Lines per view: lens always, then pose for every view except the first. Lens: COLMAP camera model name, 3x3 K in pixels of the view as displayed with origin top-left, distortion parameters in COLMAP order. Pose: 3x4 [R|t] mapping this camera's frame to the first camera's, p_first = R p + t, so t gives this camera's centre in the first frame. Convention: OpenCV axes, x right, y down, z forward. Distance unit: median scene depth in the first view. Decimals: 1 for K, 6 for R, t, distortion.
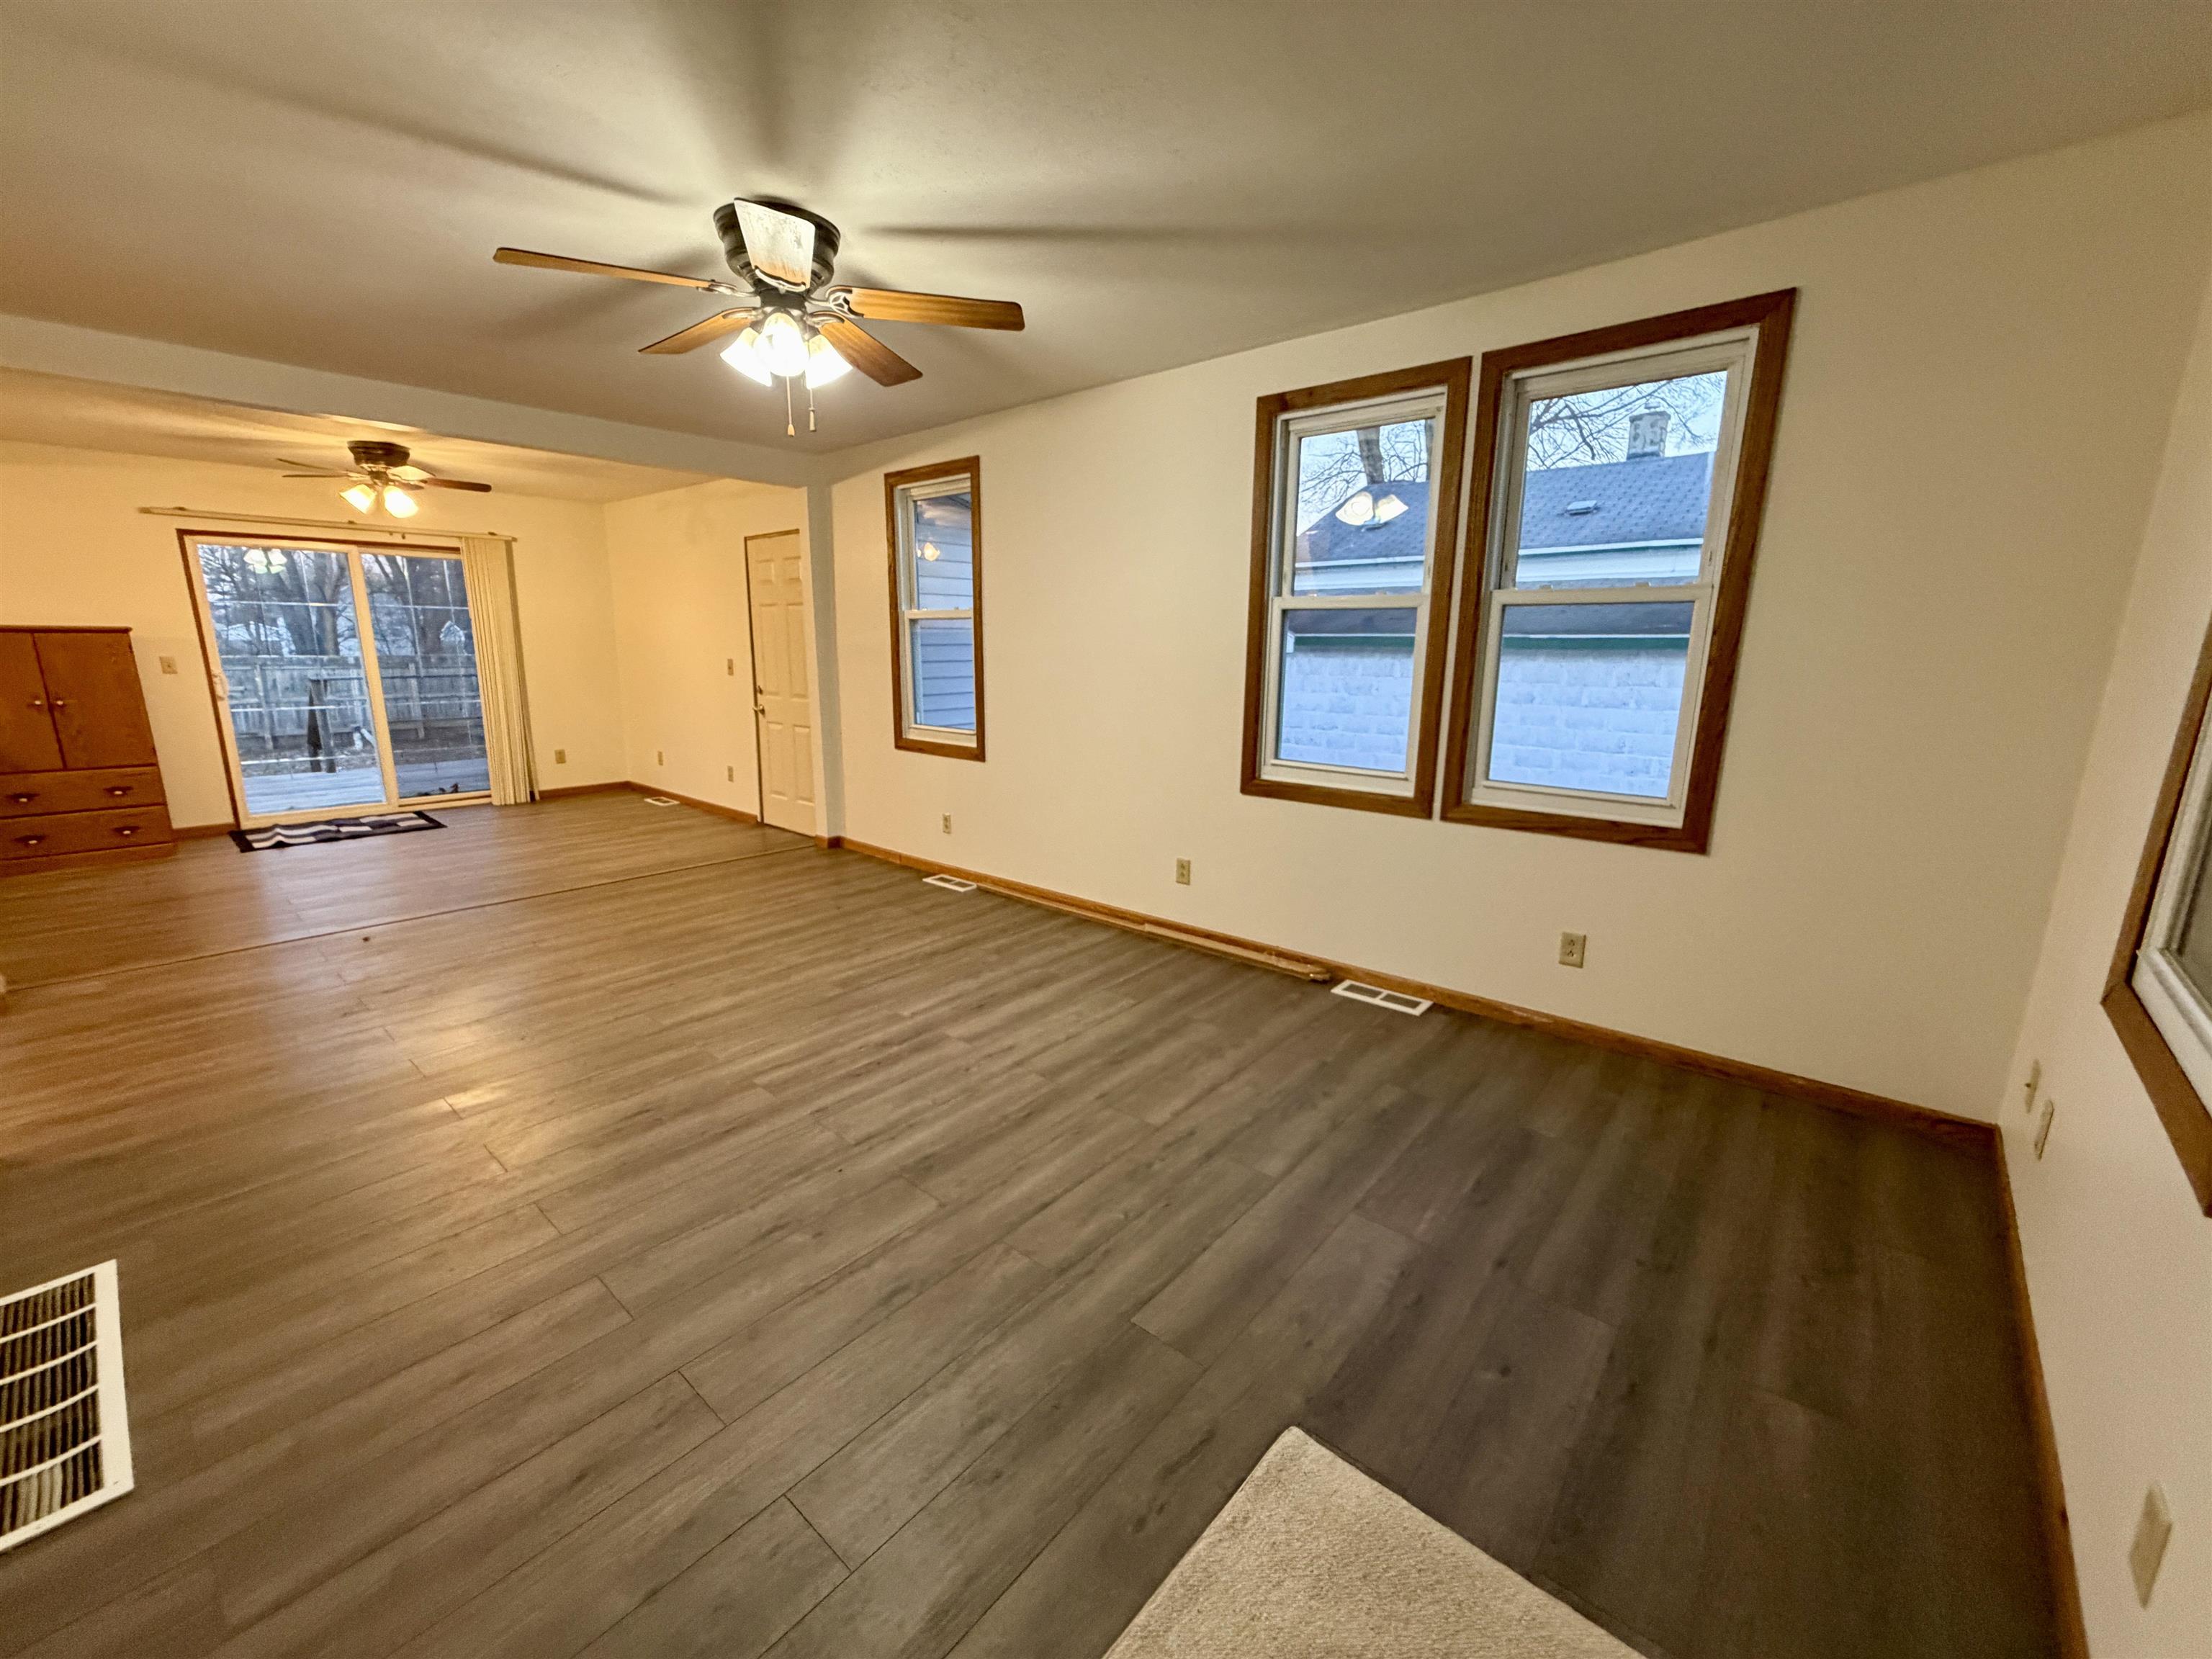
lens RADIAL K [[880.9, 0, 1102.1], [0, 880.9, 829.2], [0, 0, 1]] dist [0.000318, 0.000293]
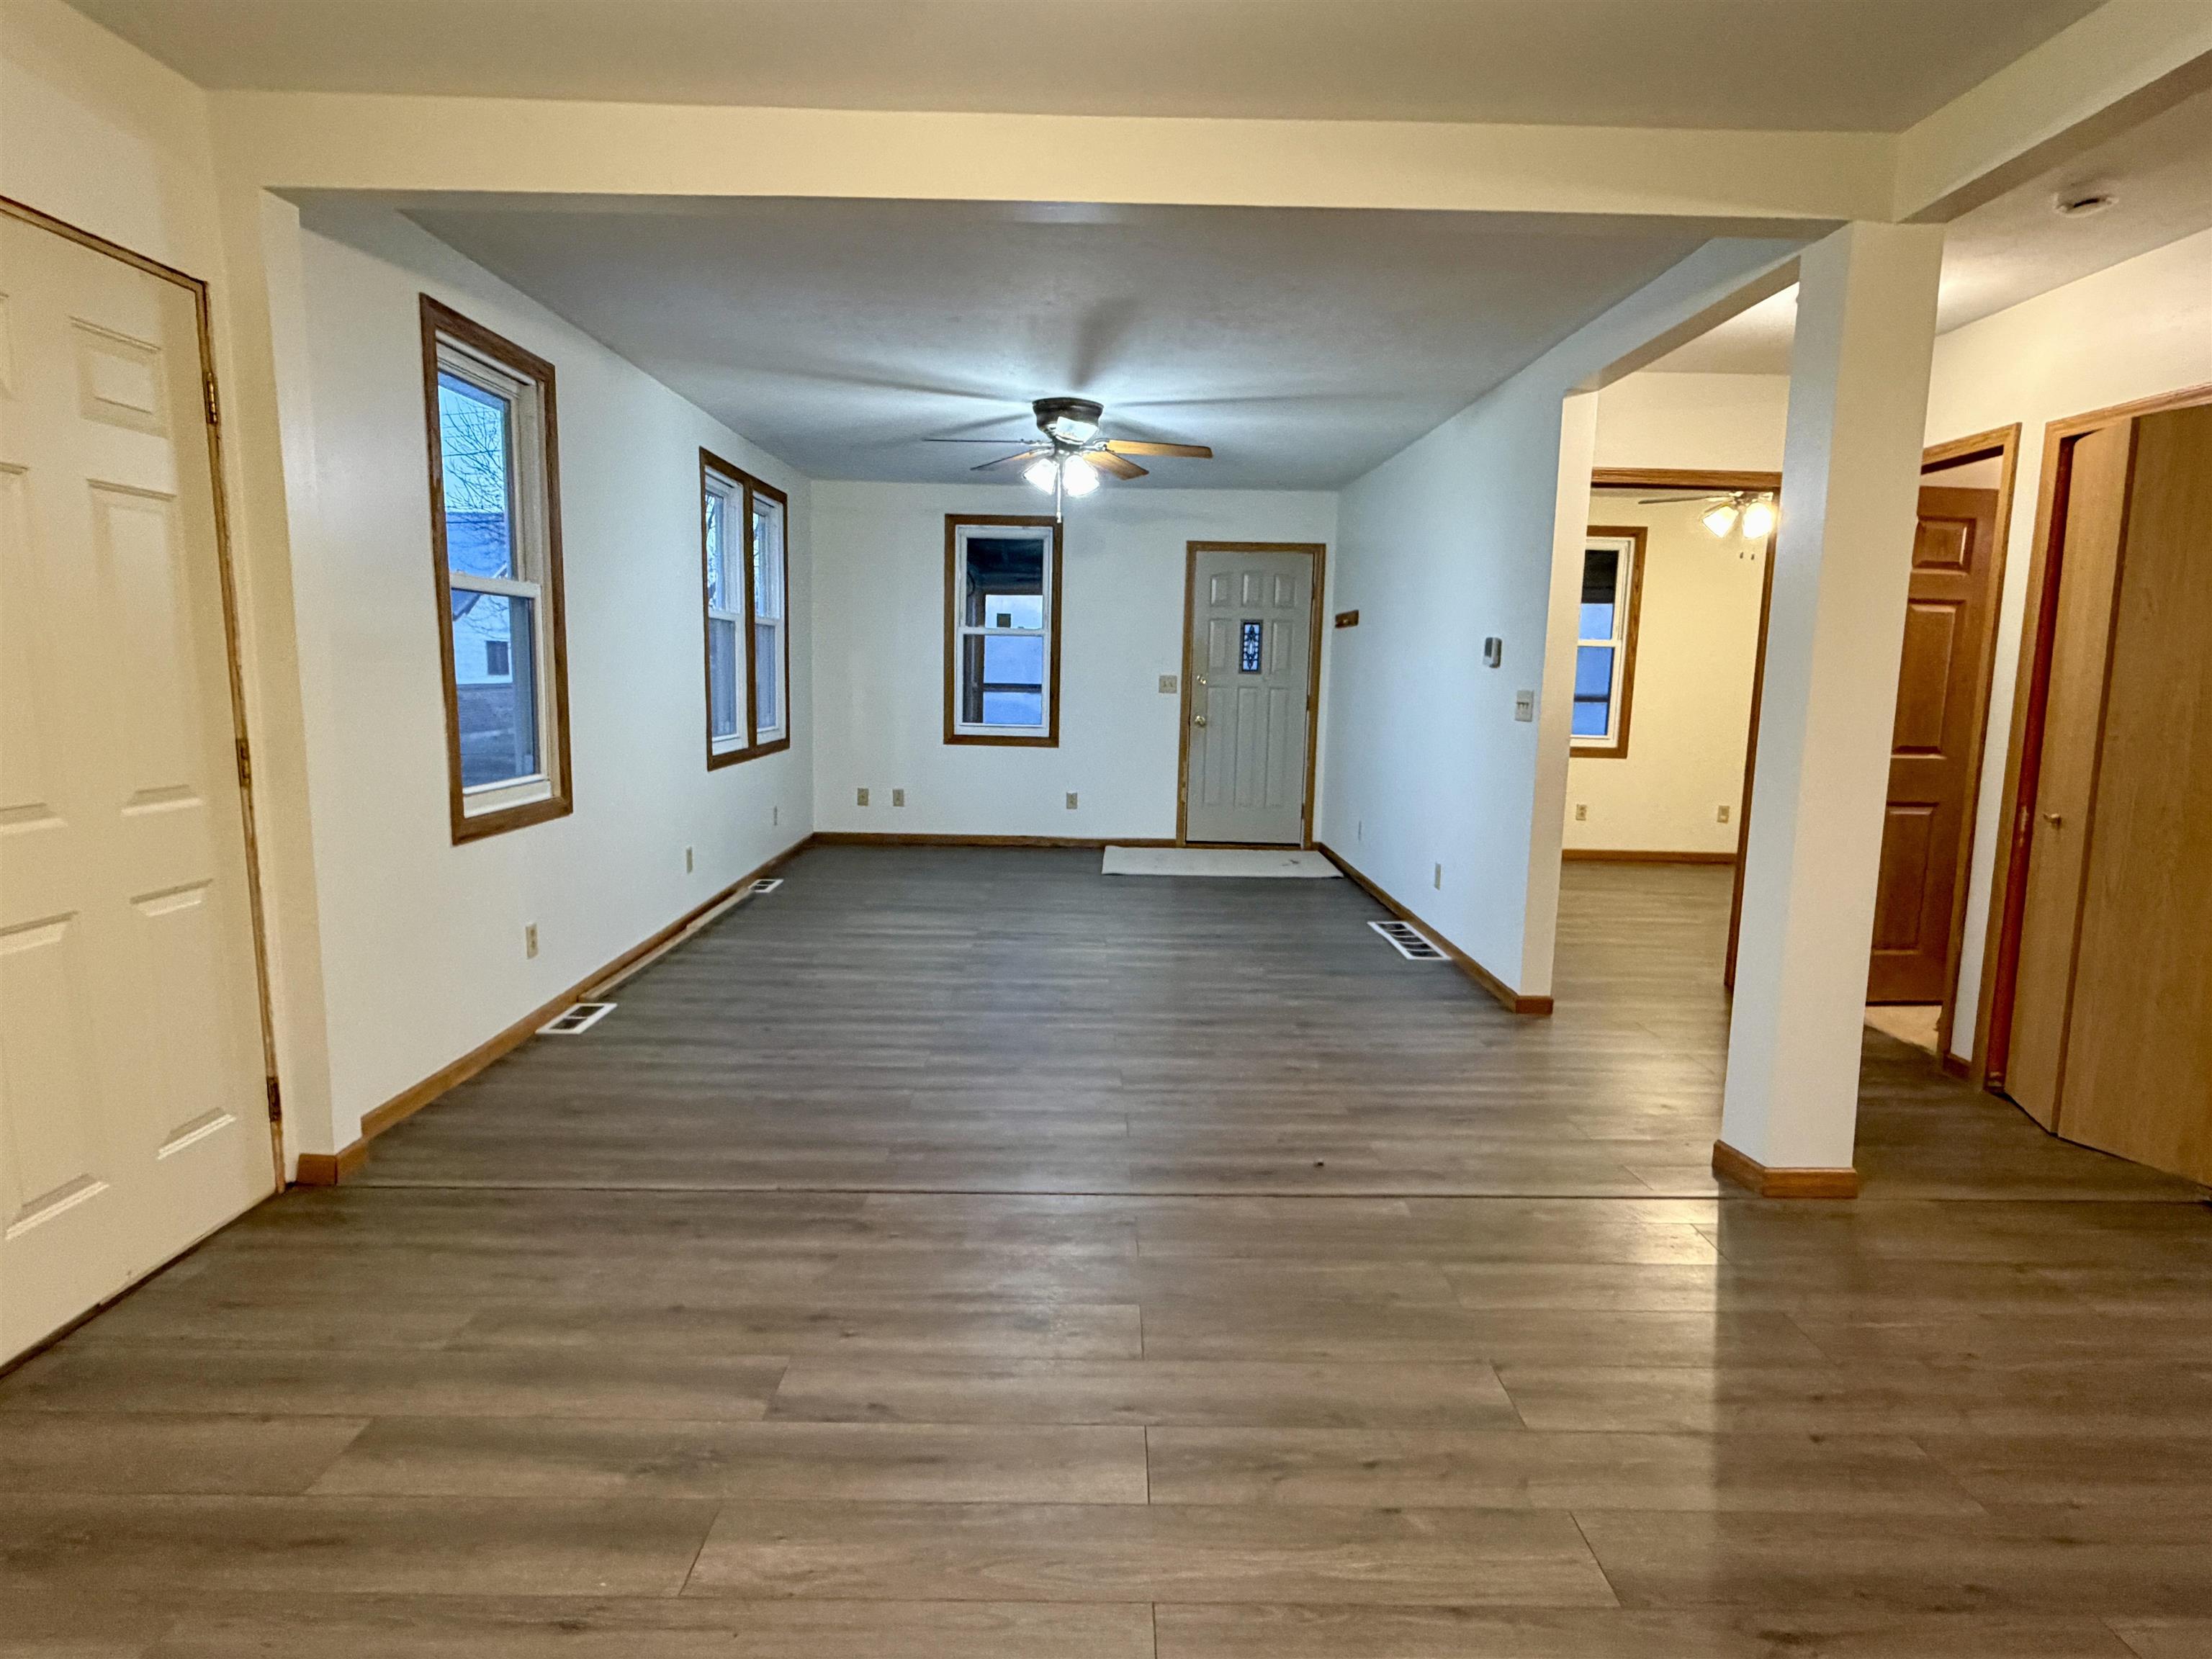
lens RADIAL K [[1209.3, 0, 1112.0], [0, 1209.3, 831.6], [0, 0, 1]] dist [0.000999, -0.000188]
pose [[-0.670286, -0.118271, 0.732618, -1.587916], [0.133801, 0.951779, 0.276068, -0.384374], [-0.729941, 0.283069, -0.622139, 1.870401]]
